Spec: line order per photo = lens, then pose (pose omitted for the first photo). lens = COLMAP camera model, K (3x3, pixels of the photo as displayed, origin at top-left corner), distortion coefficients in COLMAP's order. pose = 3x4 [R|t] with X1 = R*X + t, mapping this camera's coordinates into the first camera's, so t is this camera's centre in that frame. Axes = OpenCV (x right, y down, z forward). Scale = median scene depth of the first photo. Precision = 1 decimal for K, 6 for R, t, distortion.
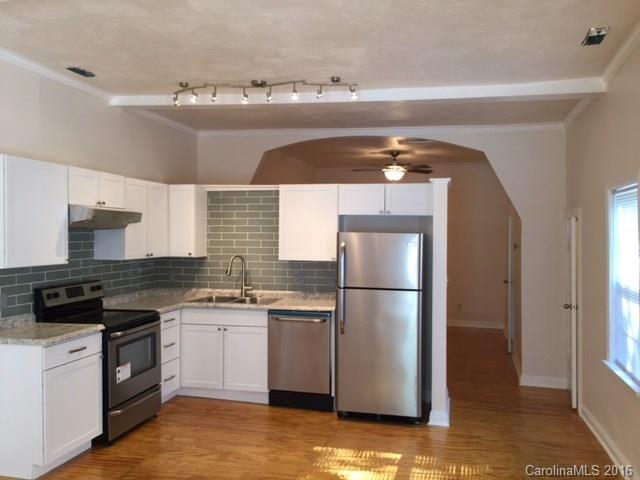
lens RADIAL K [[567.7, 0, 320.0], [0, 567.7, 240.0], [0, 0, 1]] dist [0.000732, 0.001024]
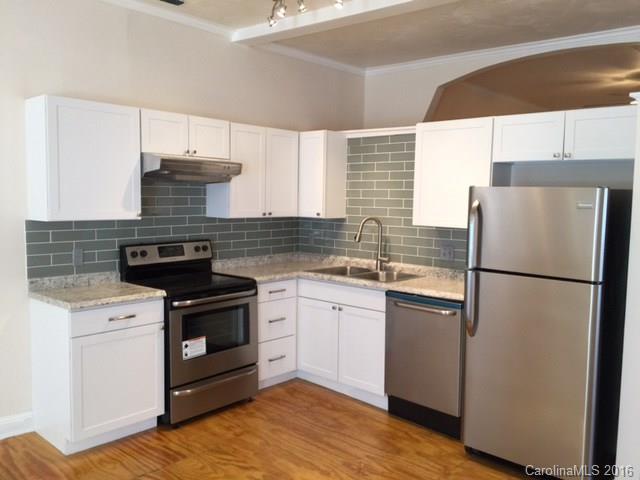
lens RADIAL K [[548.5, 0, 320.0], [0, 548.5, 240.0], [0, 0, 1]] dist [0.032787, -0.001587]
pose [[0.863988, 0.050238, -0.500999, 0.202095], [-0.018706, 0.997526, 0.067767, 0.008655], [0.503164, -0.049178, 0.862790, 0.336712]]
